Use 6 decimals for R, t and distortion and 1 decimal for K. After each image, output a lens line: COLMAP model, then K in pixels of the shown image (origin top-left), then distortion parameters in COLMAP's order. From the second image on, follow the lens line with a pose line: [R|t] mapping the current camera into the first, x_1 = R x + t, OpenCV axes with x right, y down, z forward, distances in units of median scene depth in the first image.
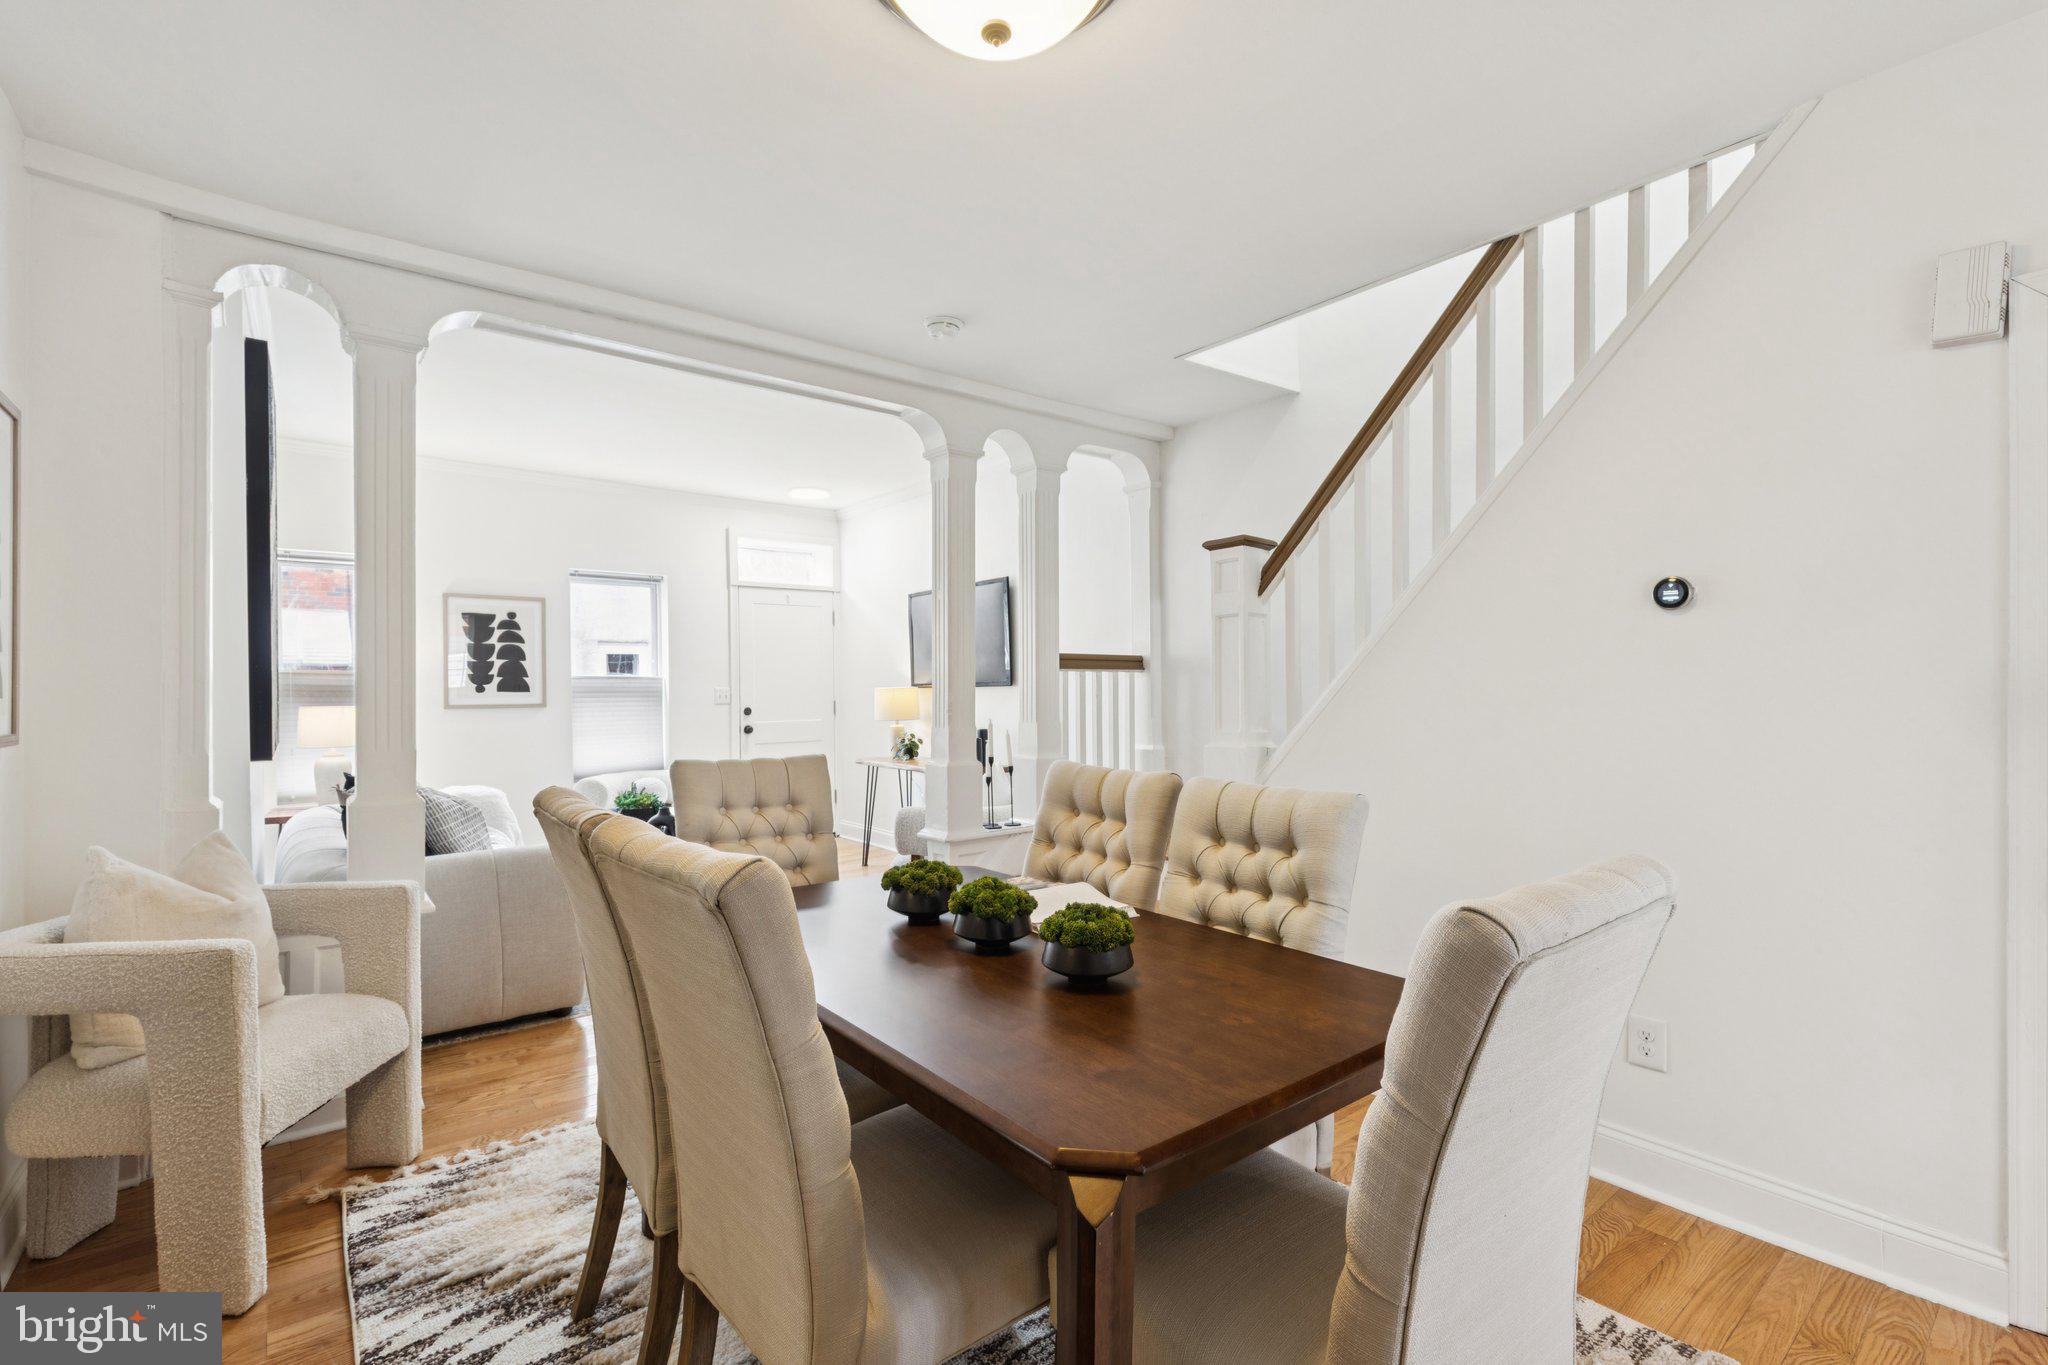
lens RADIAL K [[914.7, 0, 1016.7], [0, 914.7, 689.8], [0, 0, 1]] dist [0.008709, -0.001386]
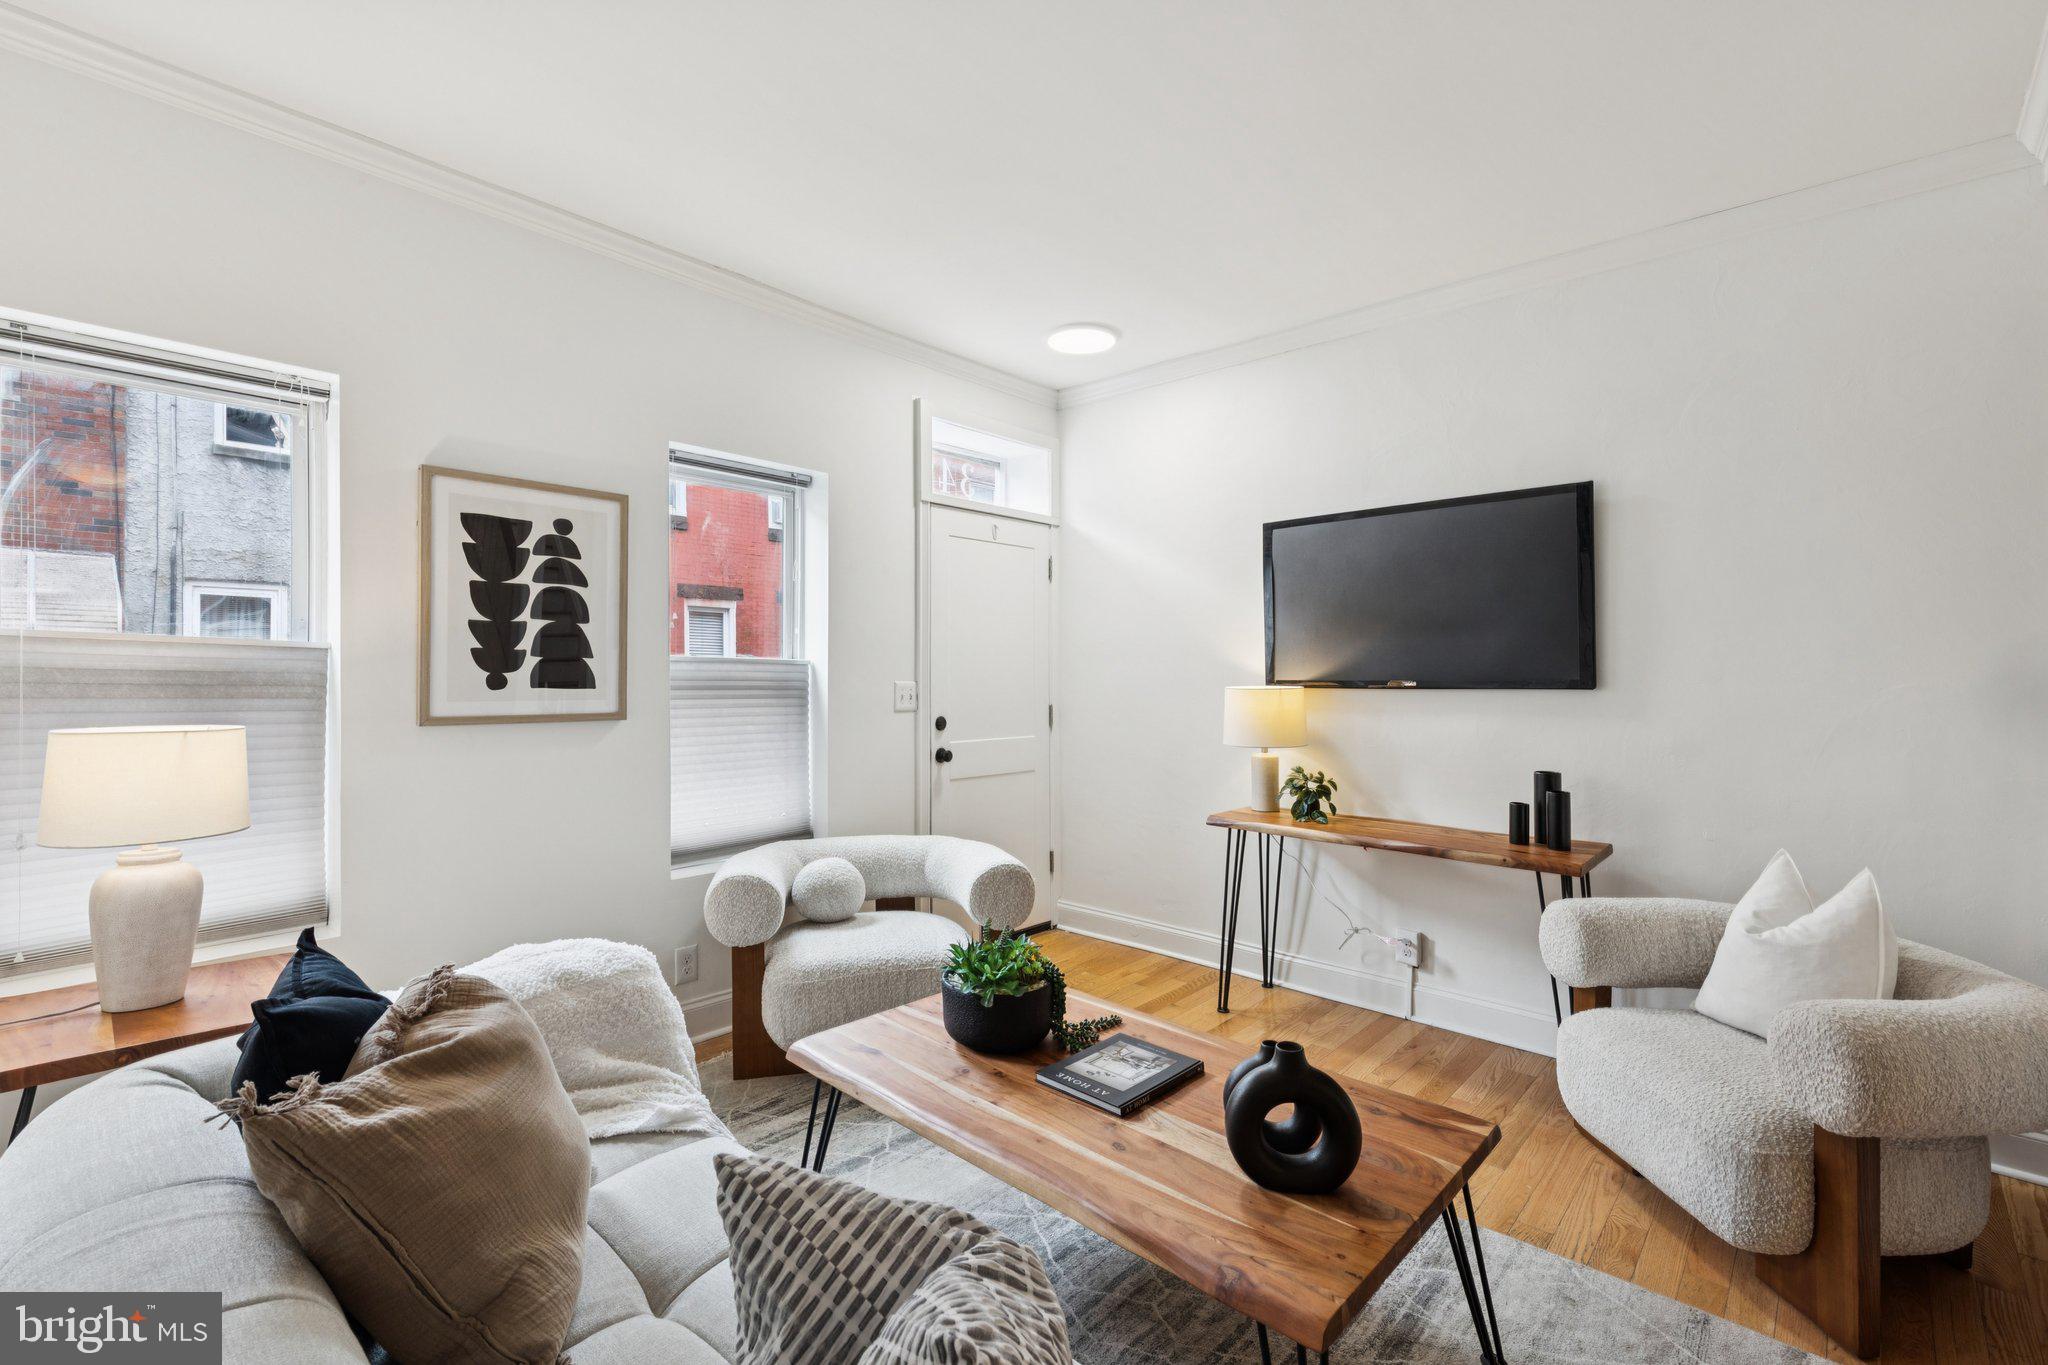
lens RADIAL K [[914.7, 0, 1016.3], [0, 914.7, 686.8], [0, 0, 1]] dist [0.008709, -0.001386]
pose [[0.988745, 0.013108, 0.149038, -0.389395], [-0.014671, 0.999848, 0.009396, -0.006309], [-0.148892, -0.011477, 0.988787, 0.498001]]
